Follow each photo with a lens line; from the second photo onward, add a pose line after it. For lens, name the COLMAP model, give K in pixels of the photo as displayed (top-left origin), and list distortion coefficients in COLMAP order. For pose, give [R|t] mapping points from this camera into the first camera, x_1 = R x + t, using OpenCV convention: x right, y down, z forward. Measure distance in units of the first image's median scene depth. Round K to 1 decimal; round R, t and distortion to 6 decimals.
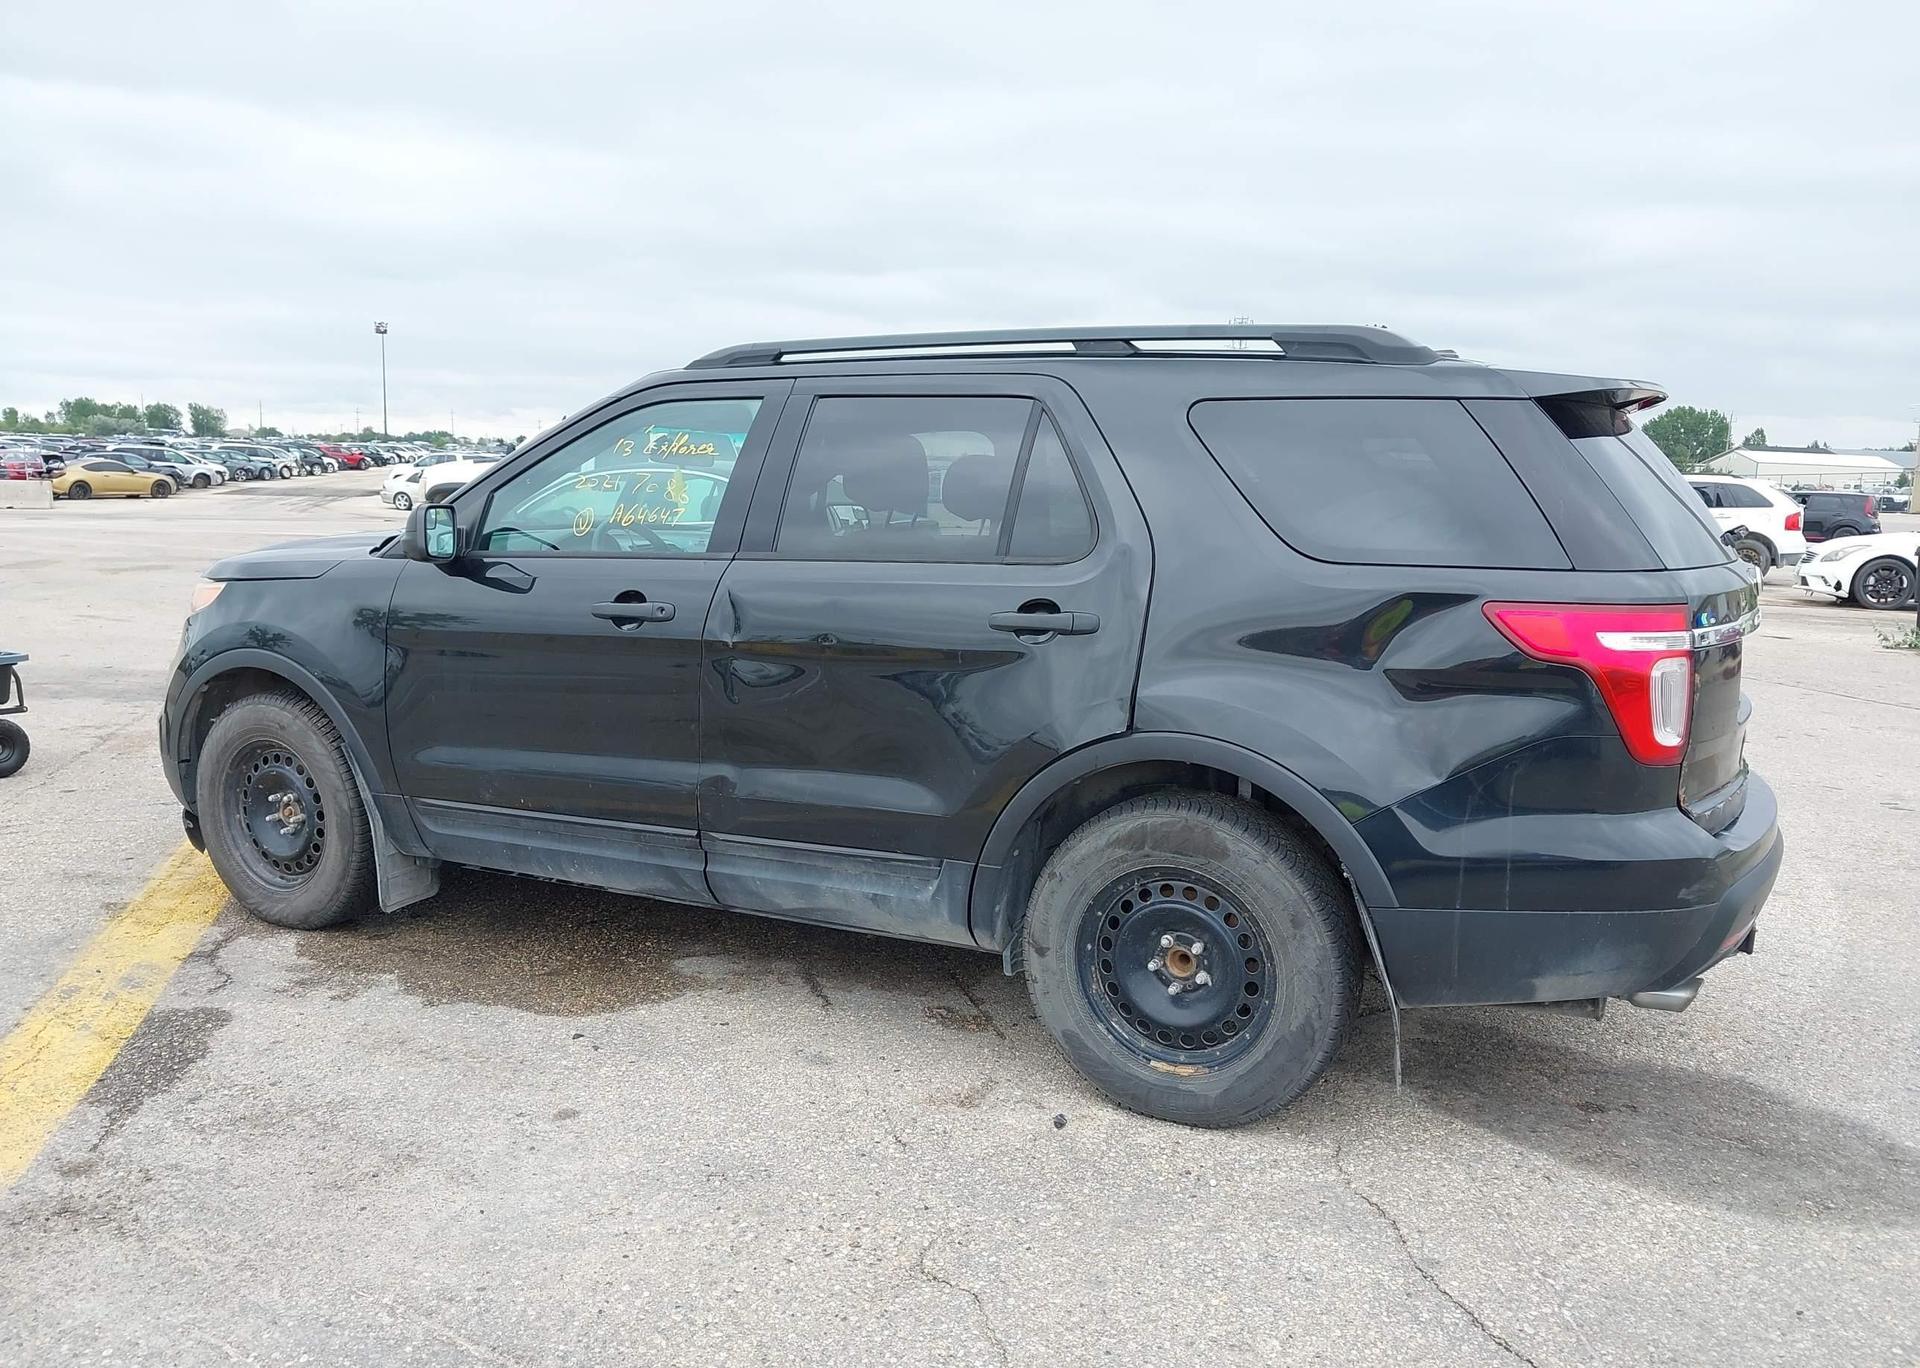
lens RADIAL K [[1498.5, 0, 960.0], [0, 1498.5, 684.0], [0, 0, 1]] dist [0.019270, -0.009986]
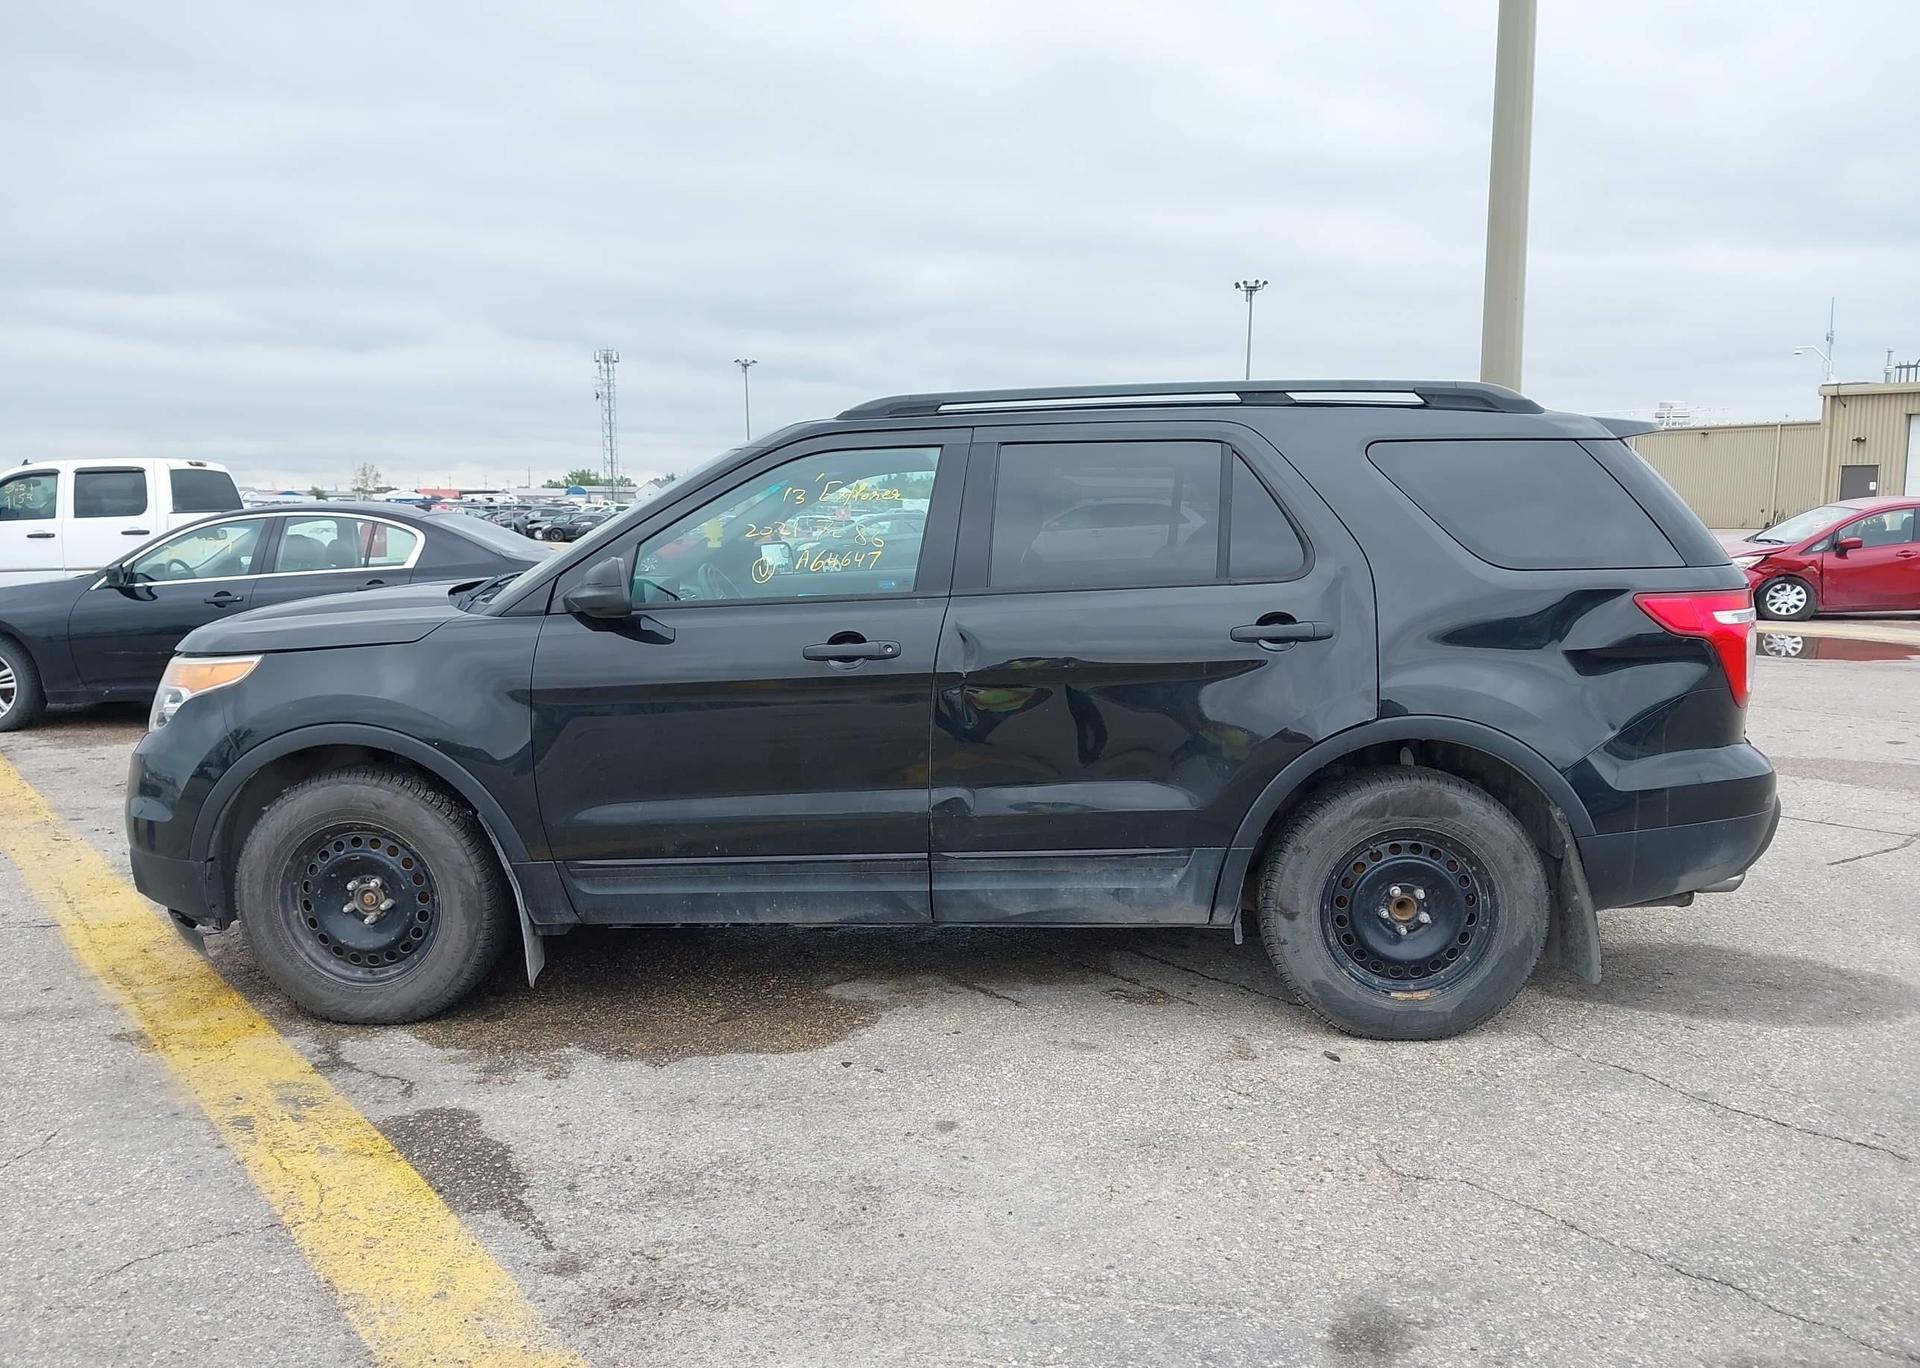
lens RADIAL K [[1488.0, 0, 945.0], [0, 1488.0, 687.5], [0, 0, 1]] dist [0.097346, -0.188197]
pose [[0.920375, -0.074408, 0.383893, -0.634203], [0.081139, 0.996702, -0.001343, -0.018722], [-0.382527, 0.032385, 0.923377, 0.021225]]
